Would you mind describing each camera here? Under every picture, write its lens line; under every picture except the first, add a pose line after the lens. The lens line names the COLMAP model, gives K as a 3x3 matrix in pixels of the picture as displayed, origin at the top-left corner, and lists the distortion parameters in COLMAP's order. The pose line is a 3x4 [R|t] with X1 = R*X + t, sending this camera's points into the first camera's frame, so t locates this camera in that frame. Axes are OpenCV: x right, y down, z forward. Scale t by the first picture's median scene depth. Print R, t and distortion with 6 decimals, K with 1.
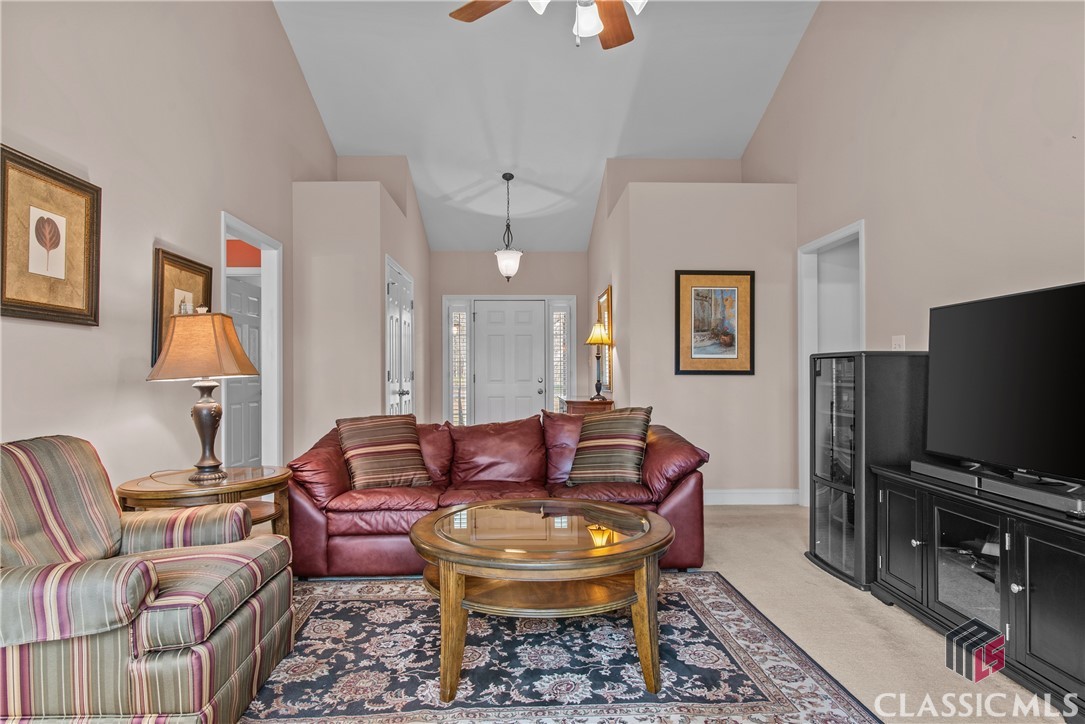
lens RADIAL K [[629.2, 0, 542.7], [0, 629.2, 358.7], [0, 0, 1]] dist [0.003808, 0.004696]
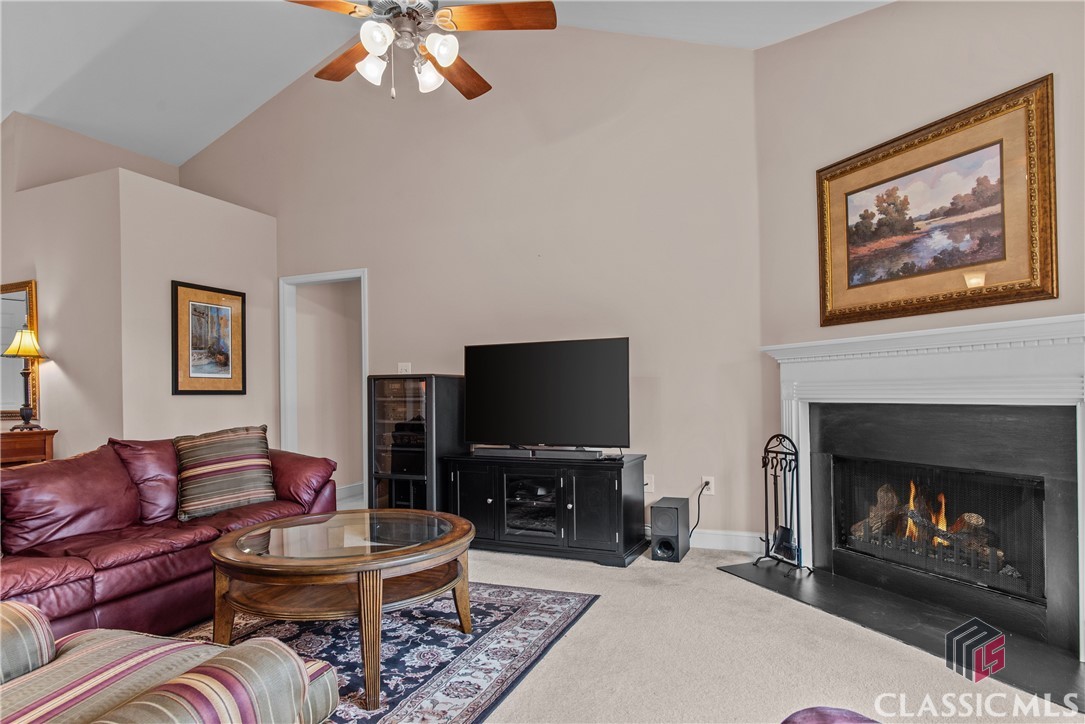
lens RADIAL K [[629.2, 0, 542.7], [0, 629.2, 373.2], [0, 0, 1]] dist [0.003808, 0.004696]
pose [[0.418358, 0.022730, 0.907998, -0.528639], [-0.008624, 0.999741, -0.021054, 0.011556], [-0.908241, 0.000978, 0.418446, 0.177494]]
